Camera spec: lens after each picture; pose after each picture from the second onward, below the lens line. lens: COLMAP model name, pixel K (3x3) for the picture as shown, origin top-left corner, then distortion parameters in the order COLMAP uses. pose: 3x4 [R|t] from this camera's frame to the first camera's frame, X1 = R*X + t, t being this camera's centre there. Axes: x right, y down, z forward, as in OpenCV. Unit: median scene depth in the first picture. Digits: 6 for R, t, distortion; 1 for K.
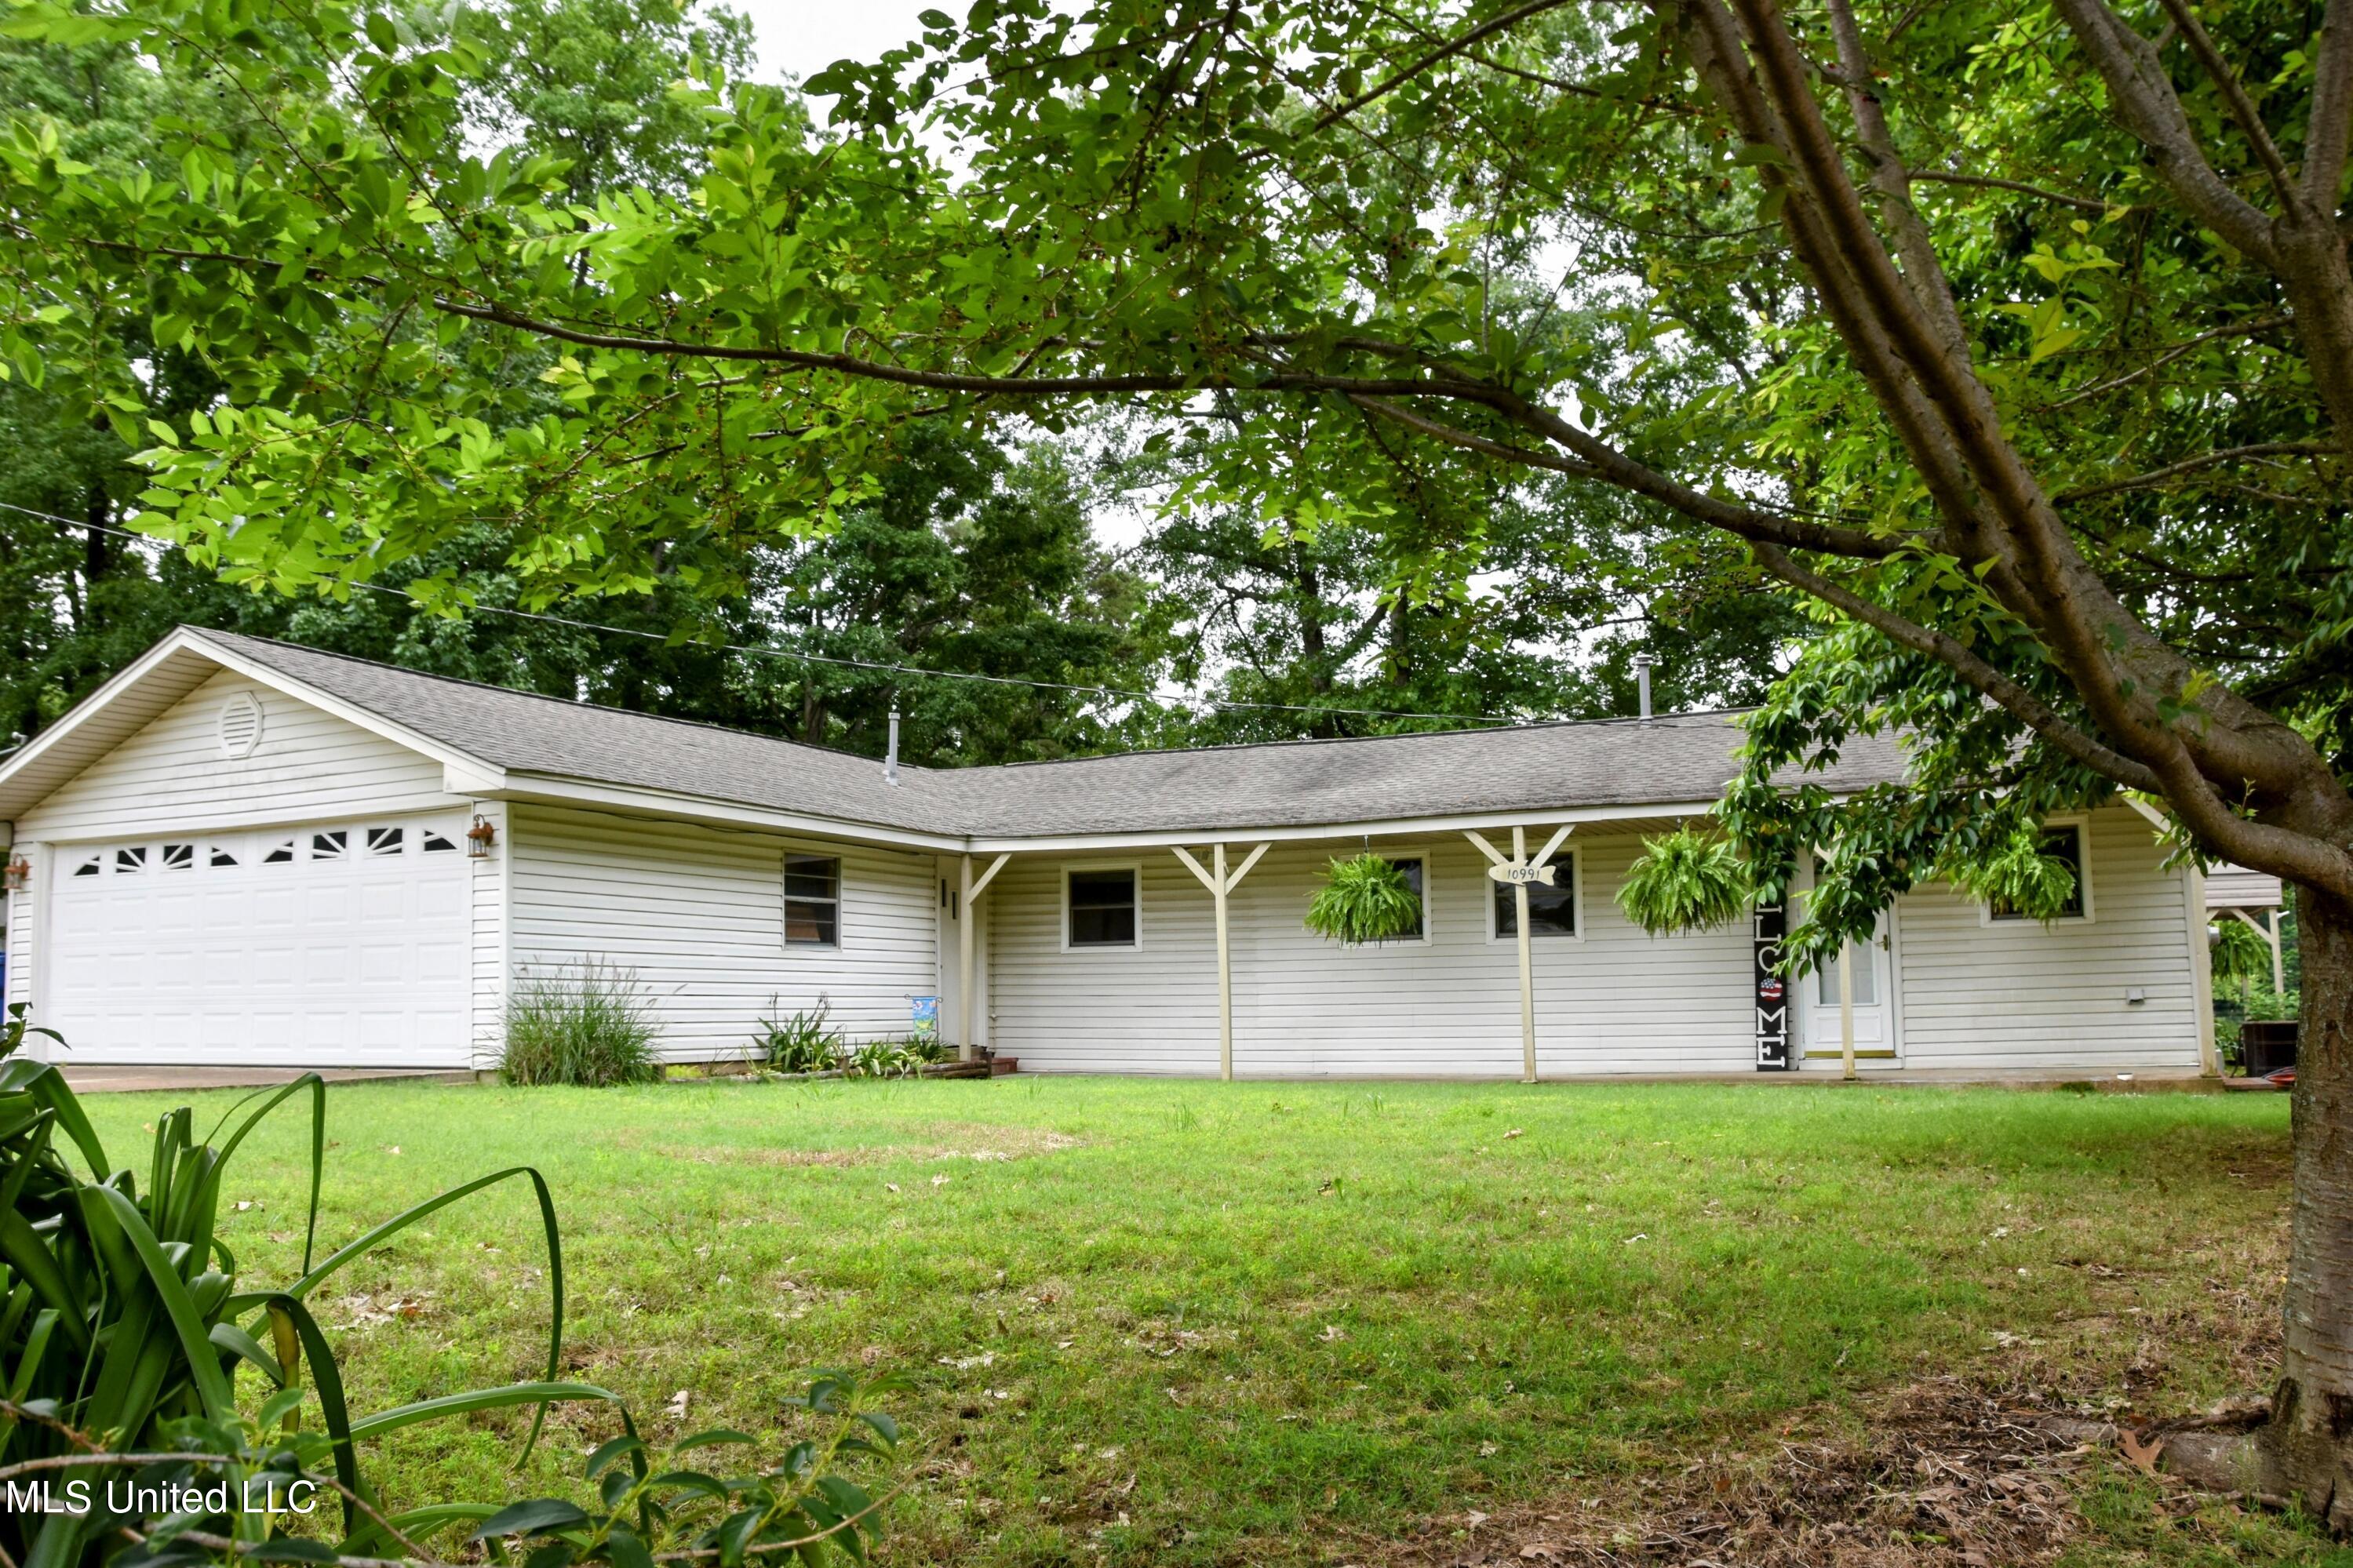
lens RADIAL K [[1816.4, 0, 1114.0], [0, 1816.4, 794.8], [0, 0, 1]] dist [-0.154209, 0.101257]
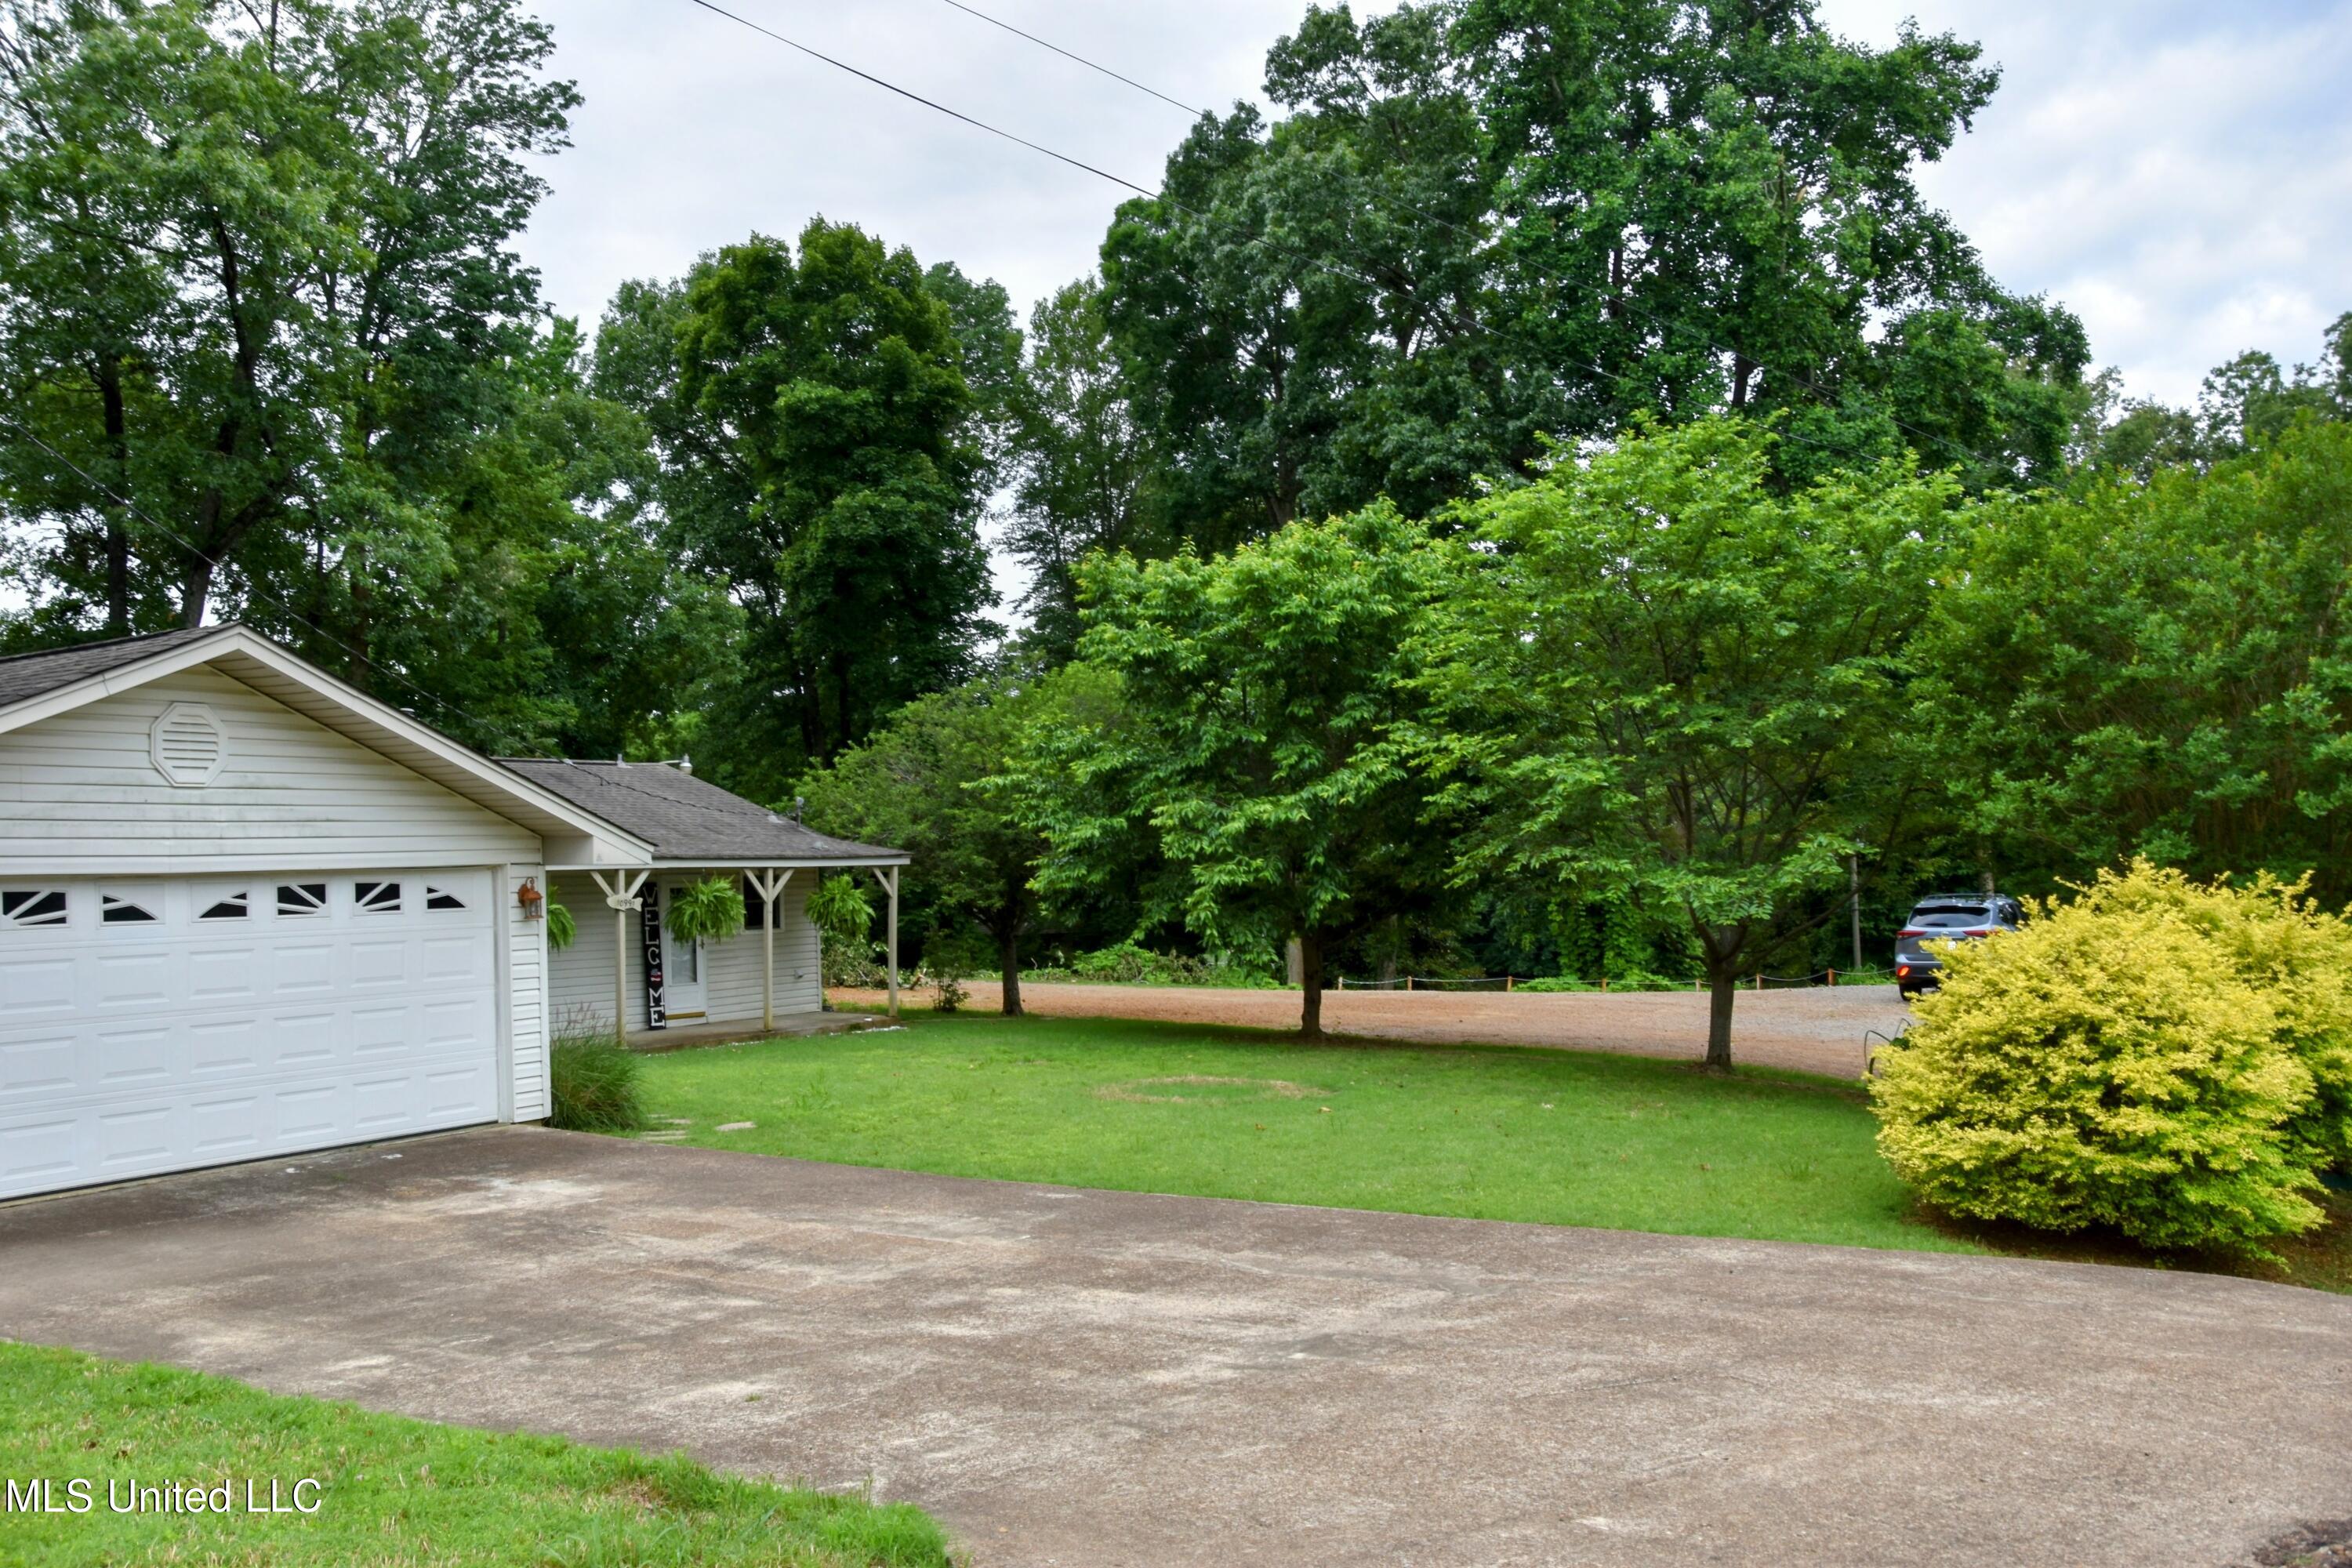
lens RADIAL K [[1815.9, 0, 1113.5], [0, 1815.9, 794.8], [0, 0, 1]] dist [-0.154209, 0.101257]
pose [[0.114211, 0.047852, 0.992303, -1.140481], [-0.099065, 0.994409, -0.036552, -0.027361], [-0.988505, -0.094128, 0.118313, 0.460140]]
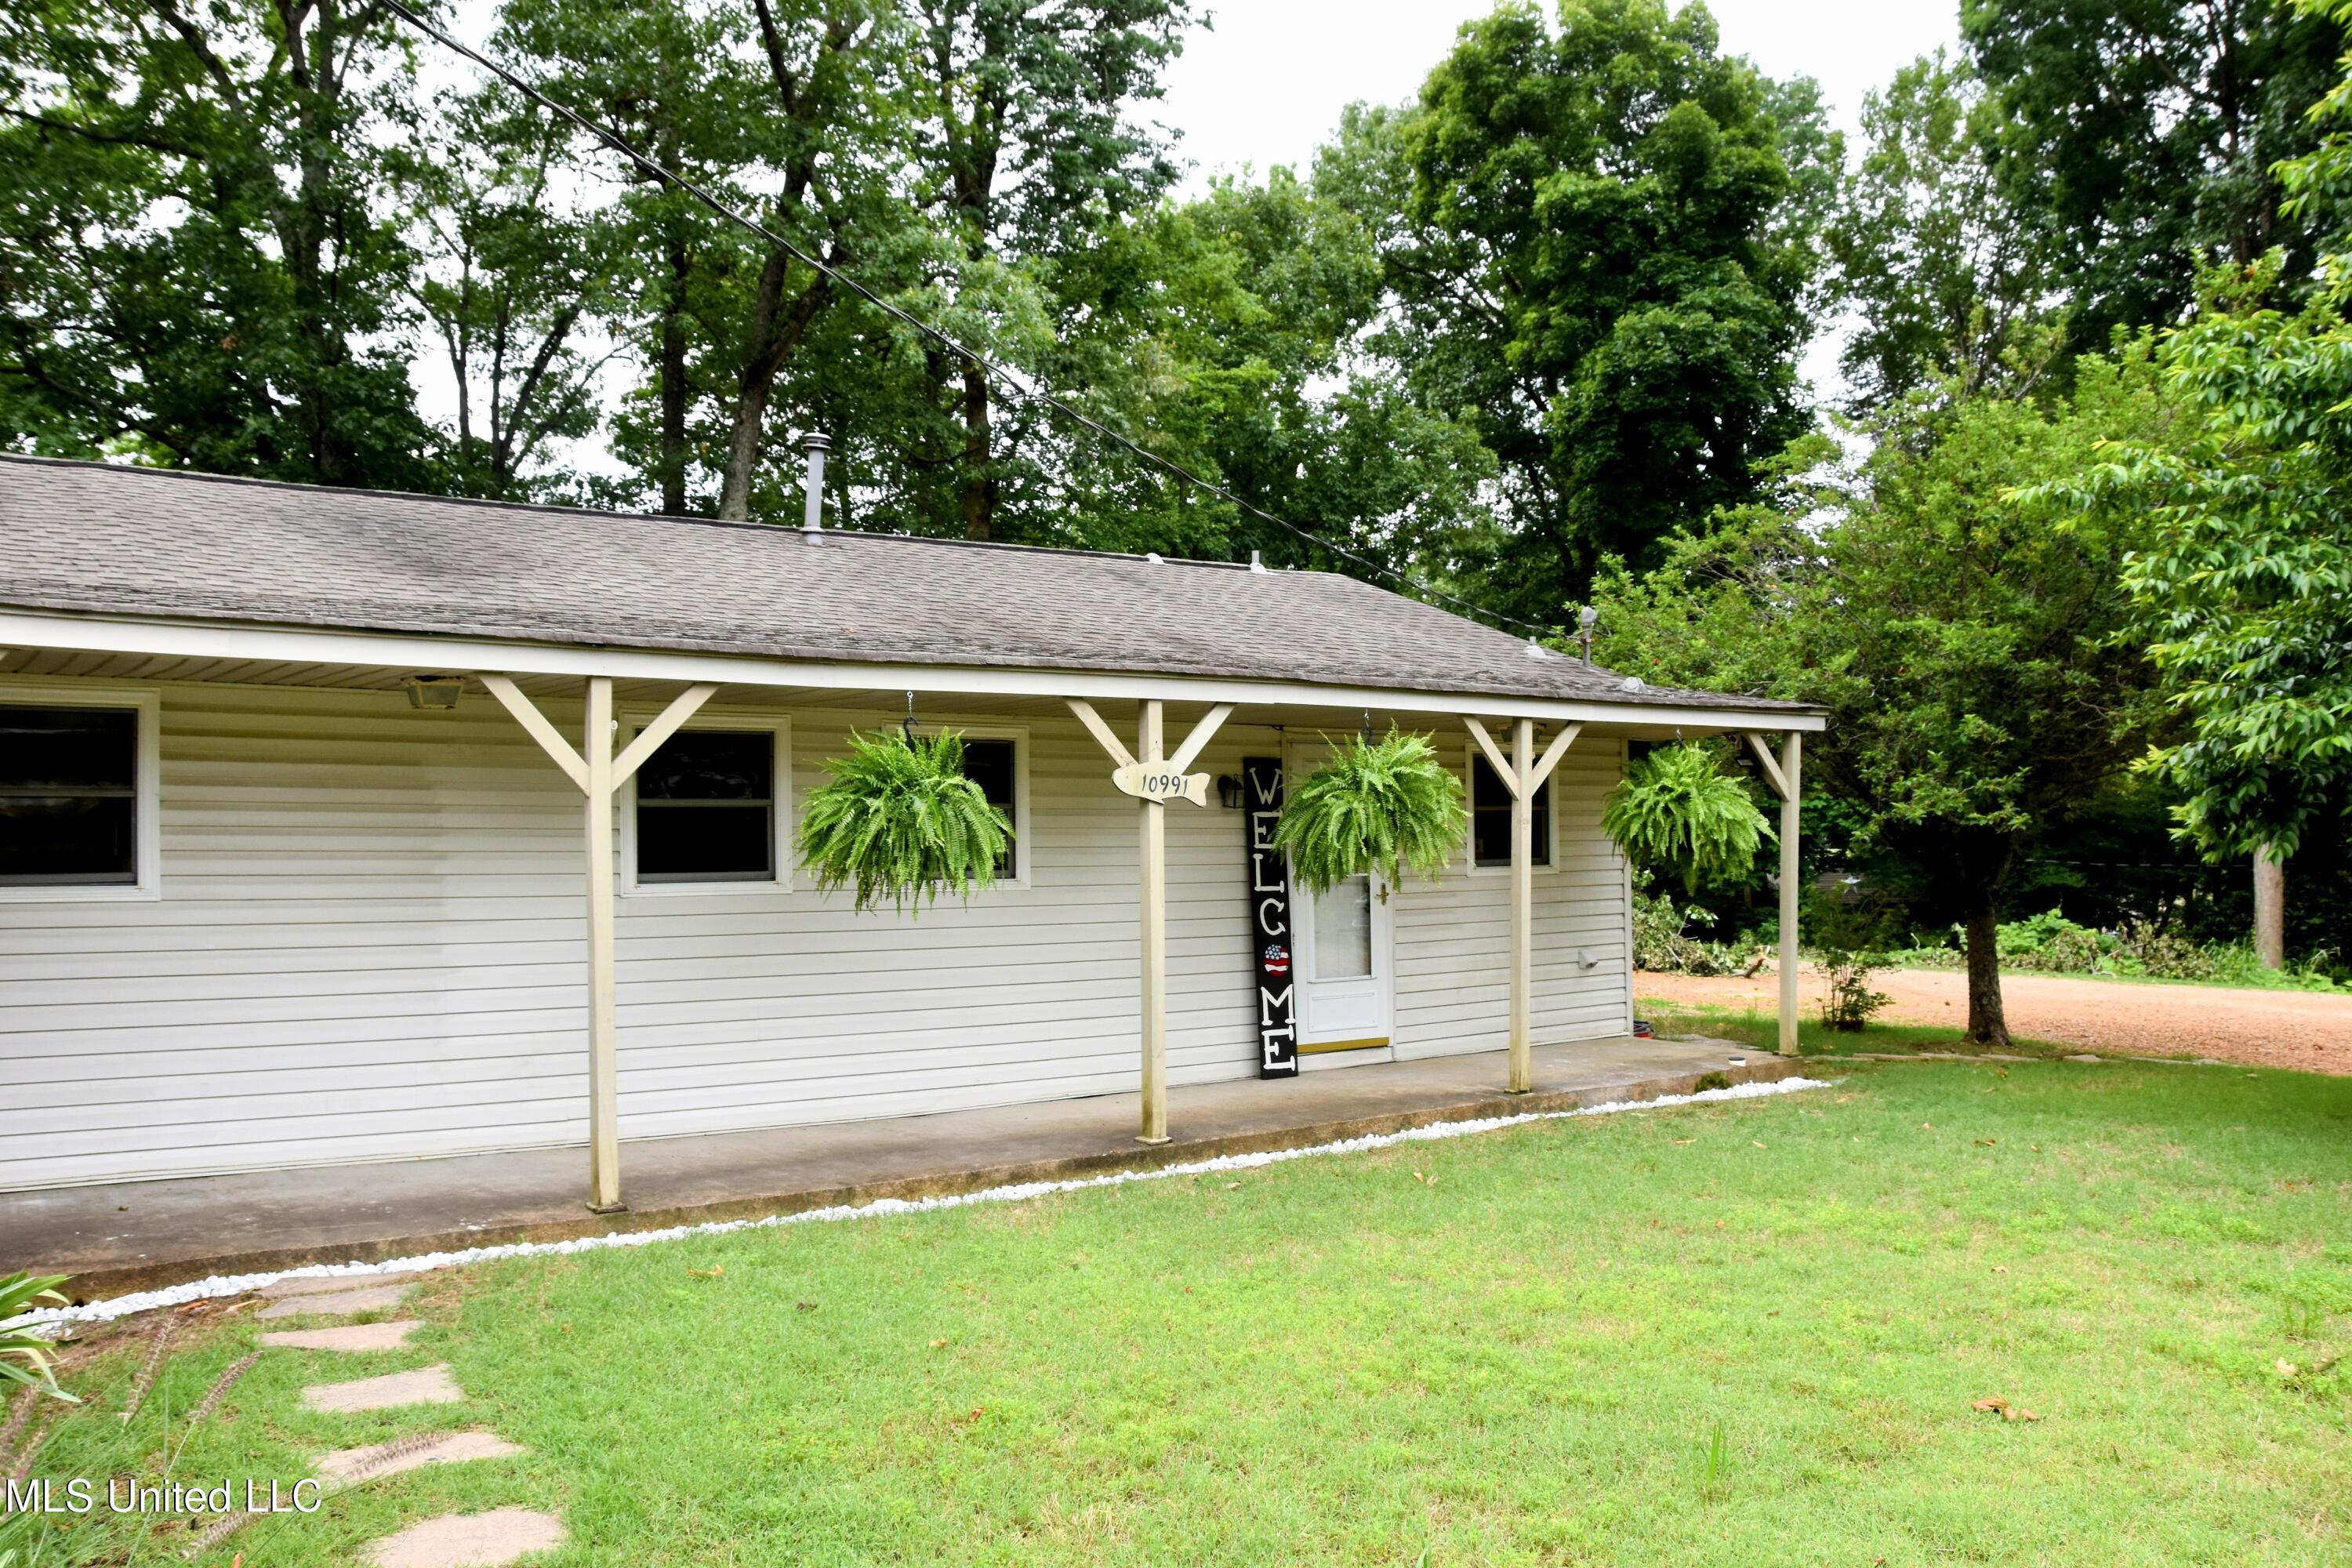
lens RADIAL K [[1834.9, 0, 1176.0], [0, 1834.9, 784.0], [0, 0, 1]] dist [-0.190119, 0.190072]
pose [[0.480596, 0.034993, 0.876244, -0.287170], [-0.097870, 0.995102, 0.013940, 0.035416], [-0.871464, -0.092457, 0.481667, 0.714103]]
